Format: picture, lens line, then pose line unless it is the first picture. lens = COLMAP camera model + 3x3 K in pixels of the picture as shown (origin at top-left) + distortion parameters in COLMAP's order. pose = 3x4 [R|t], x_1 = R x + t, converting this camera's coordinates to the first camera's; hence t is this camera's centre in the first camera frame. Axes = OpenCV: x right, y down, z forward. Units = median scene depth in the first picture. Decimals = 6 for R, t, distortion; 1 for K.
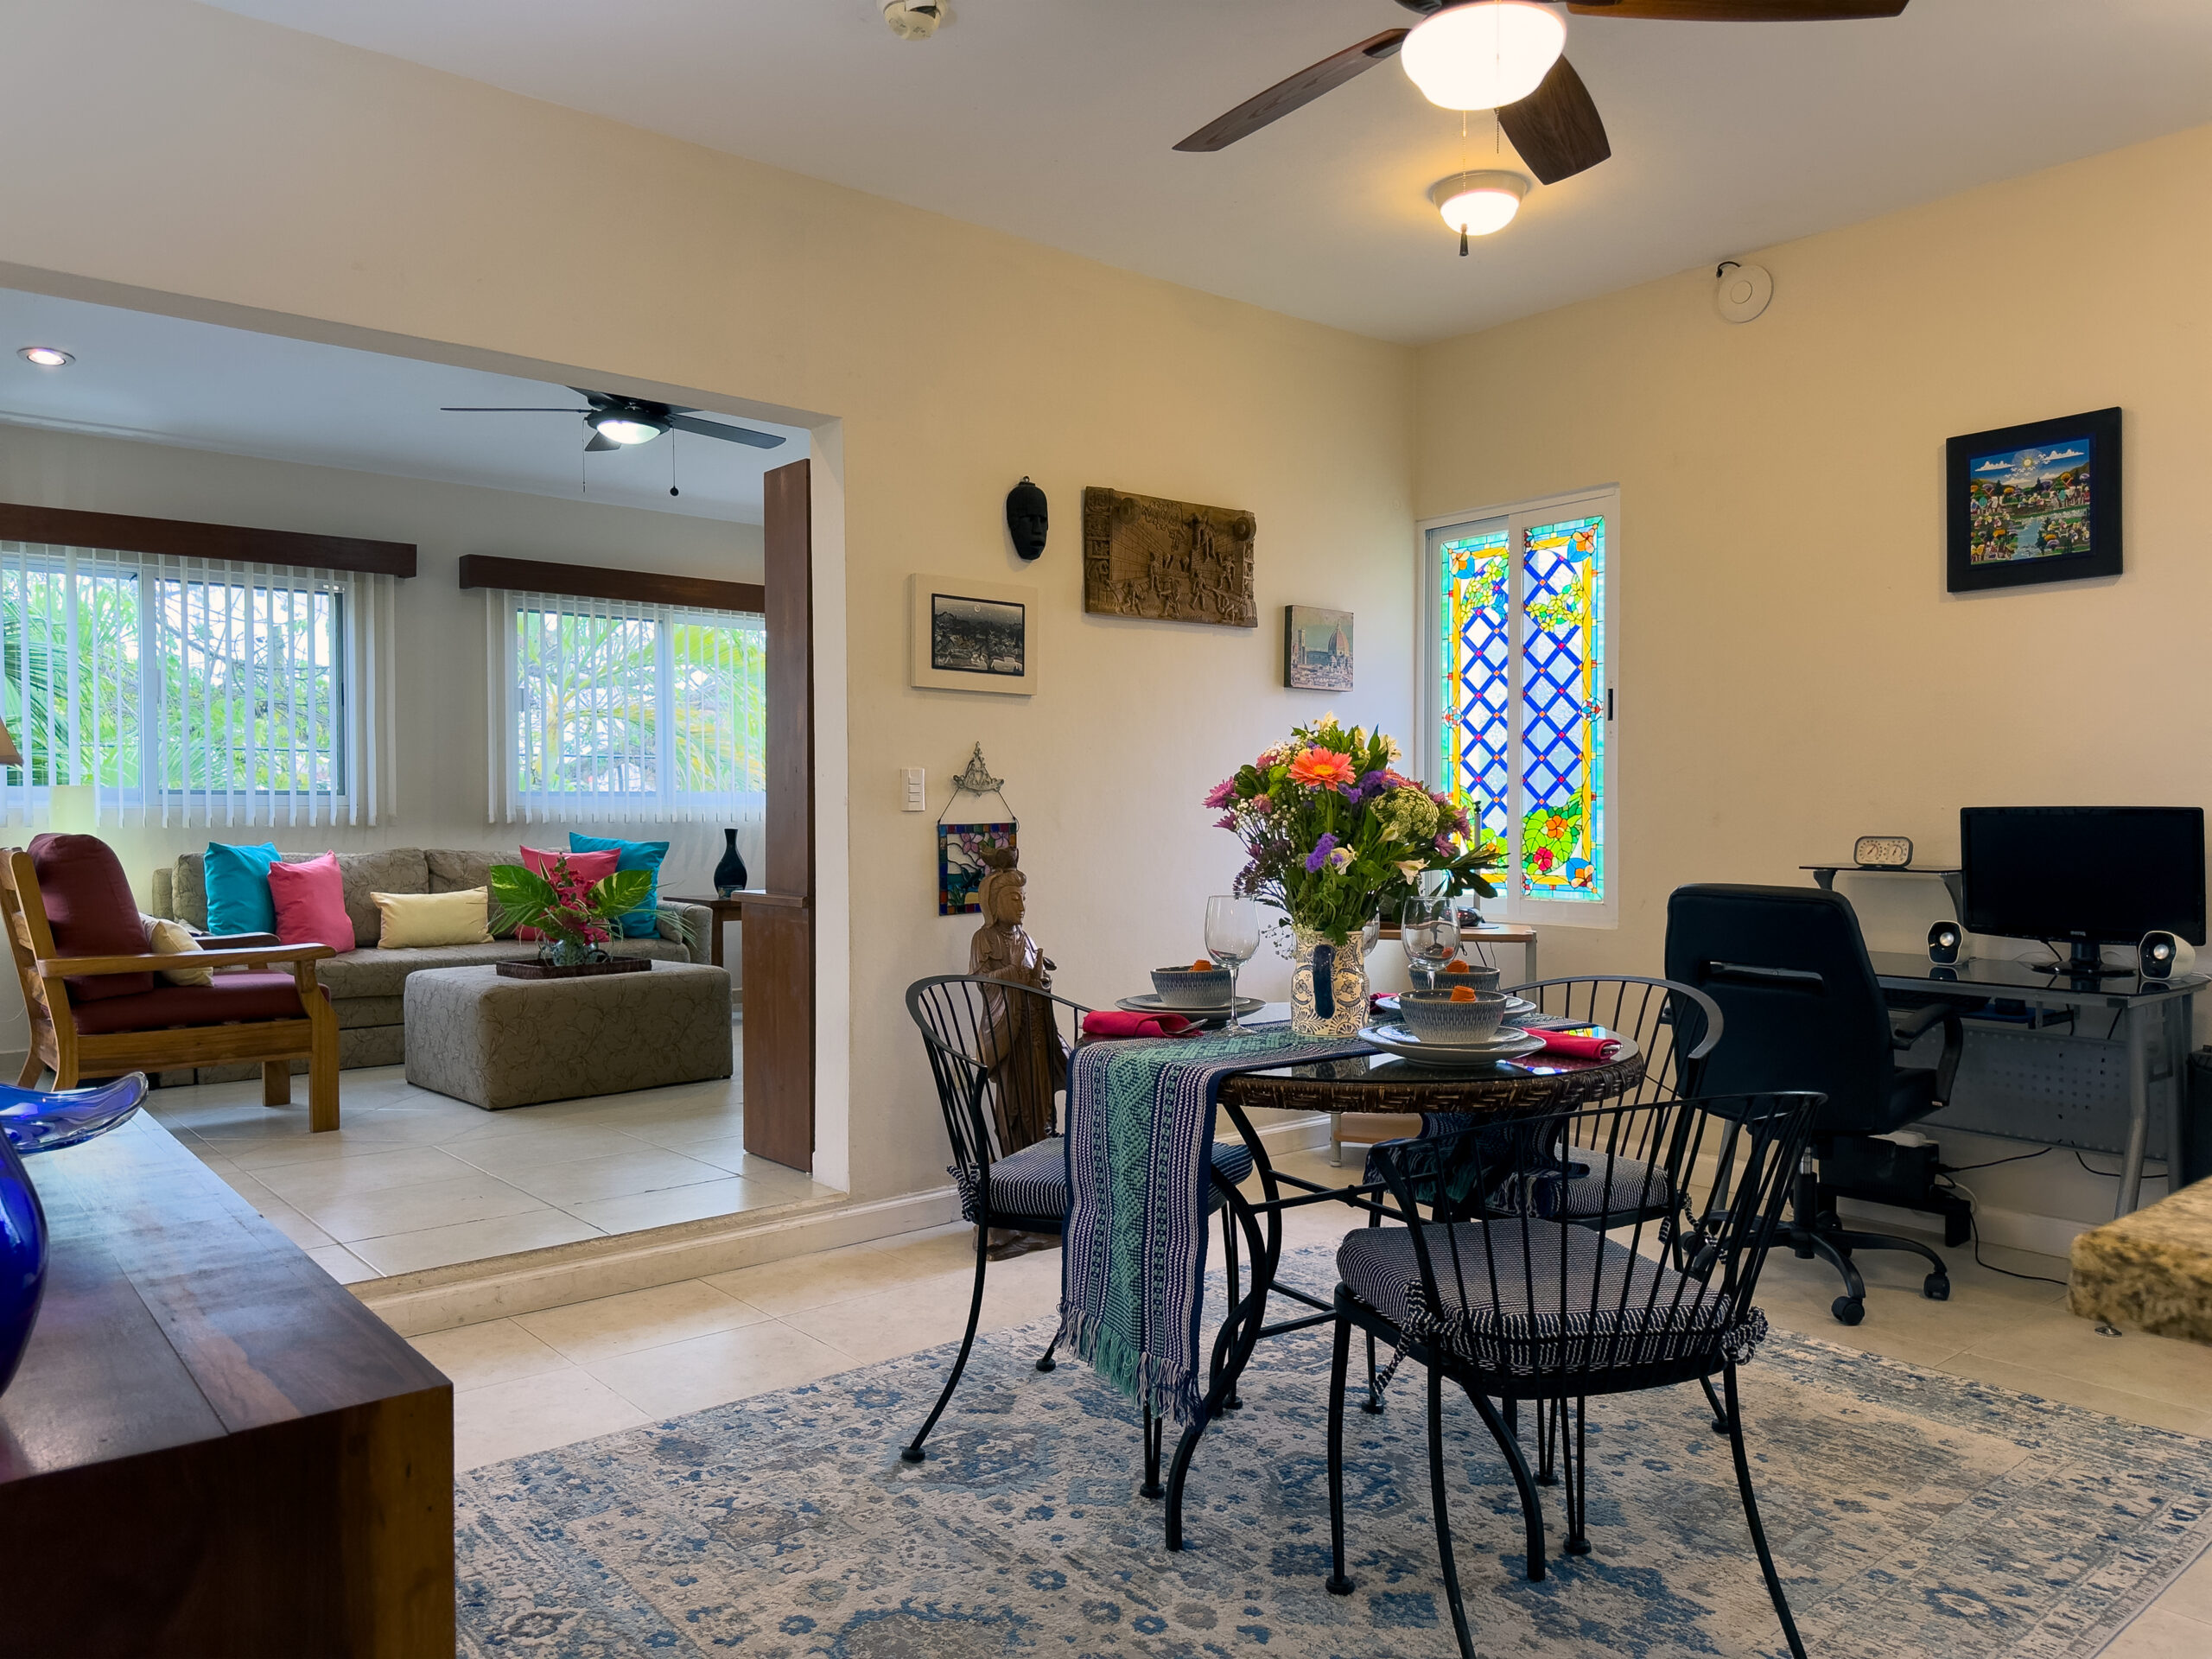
lens RADIAL K [[1543.7, 0, 1106.0], [0, 1543.7, 829.5], [0, 0, 1]] dist [0.066213, -0.076782]
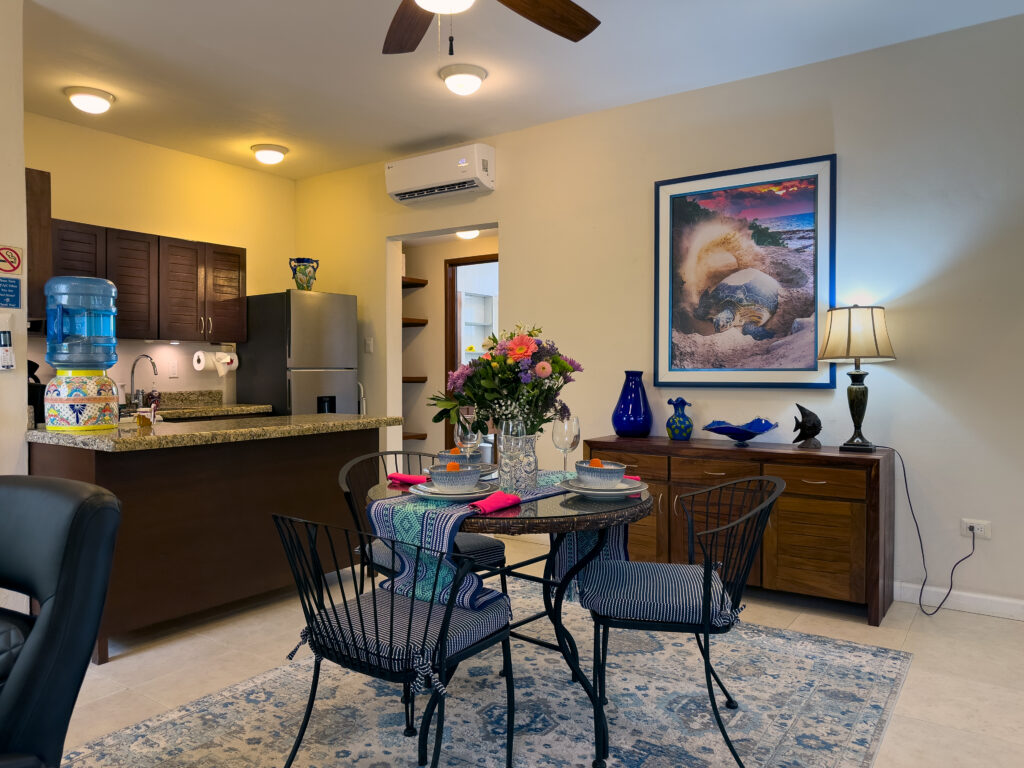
lens RADIAL K [[740.4, 0, 512.0], [0, 740.4, 384.0], [0, 0, 1]] dist [0.003917, 0.001184]
pose [[-0.964702, 0.009161, -0.263186, 0.349357], [0.001156, 0.999532, 0.030557, -0.024033], [0.263343, 0.029175, -0.964261, 1.663171]]
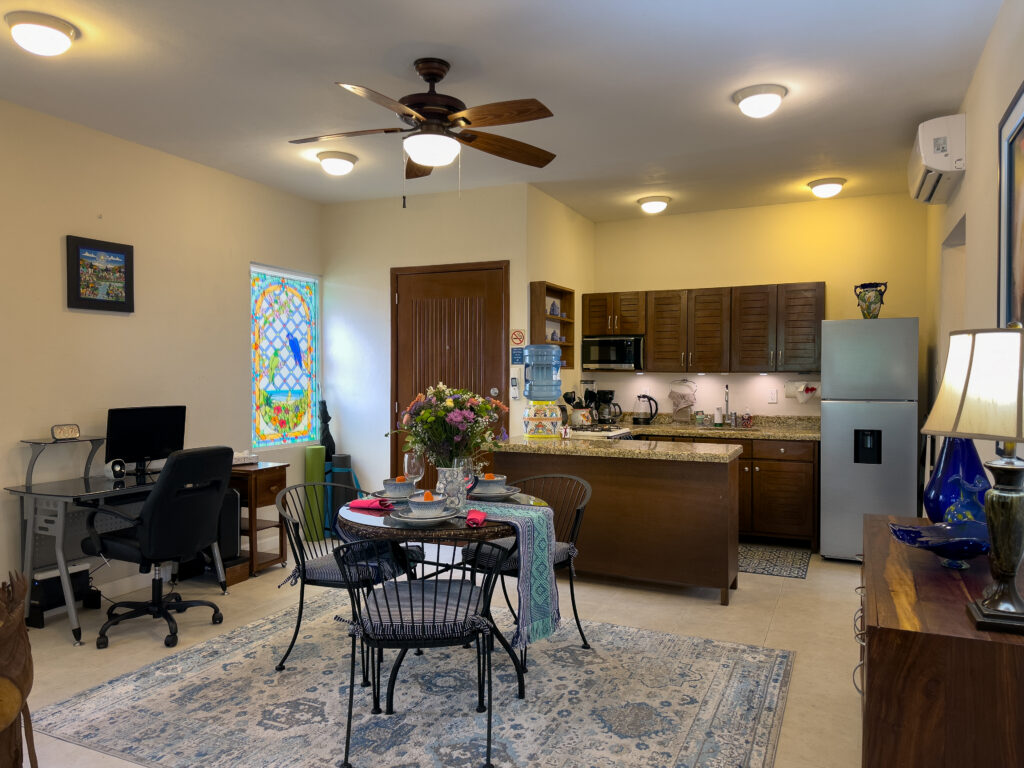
lens RADIAL K [[722.5, 0, 512.0], [0, 722.5, 384.0], [0, 0, 1]] dist [0.101778, -0.135430]
pose [[-0.422513, -0.009093, 0.906311, -0.877478], [0.011526, 0.999815, 0.015404, -0.079527], [-0.906284, 0.016955, -0.422330, 1.242233]]
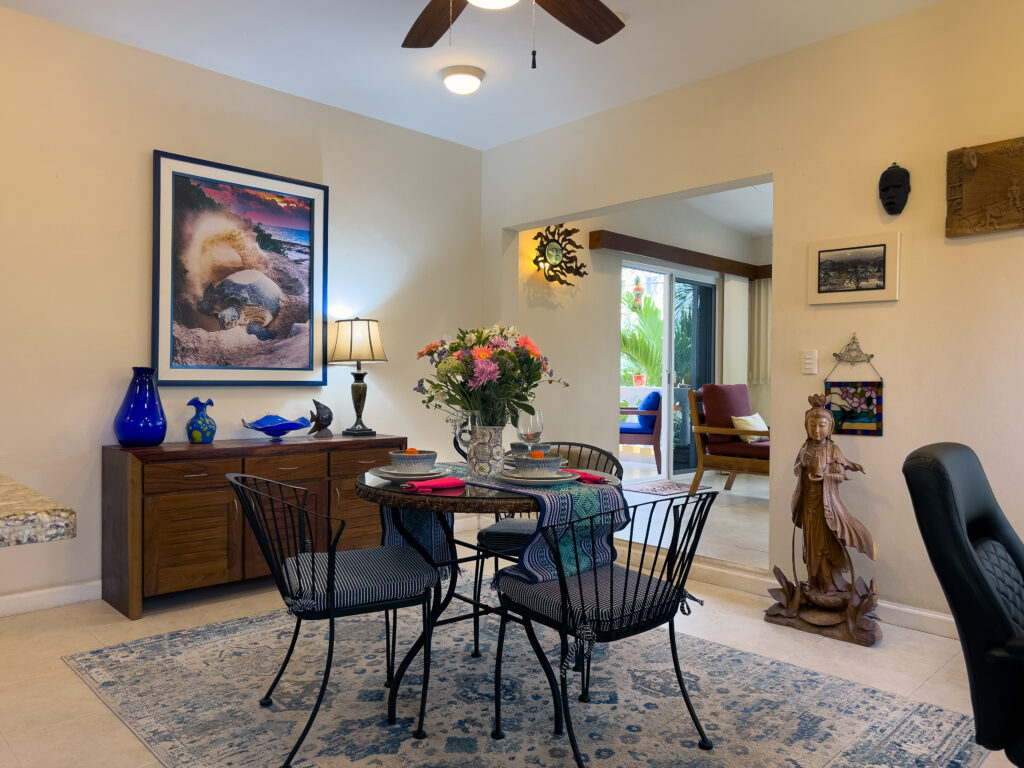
lens RADIAL K [[739.5, 0, 516.1], [0, 739.5, 390.8], [0, 0, 1]] dist [0.000489, -0.000144]
pose [[0.079833, 0.018840, -0.996630, 1.005766], [-0.020762, 0.999636, 0.017234, -0.000028], [0.996592, 0.019316, 0.080195, 0.839104]]
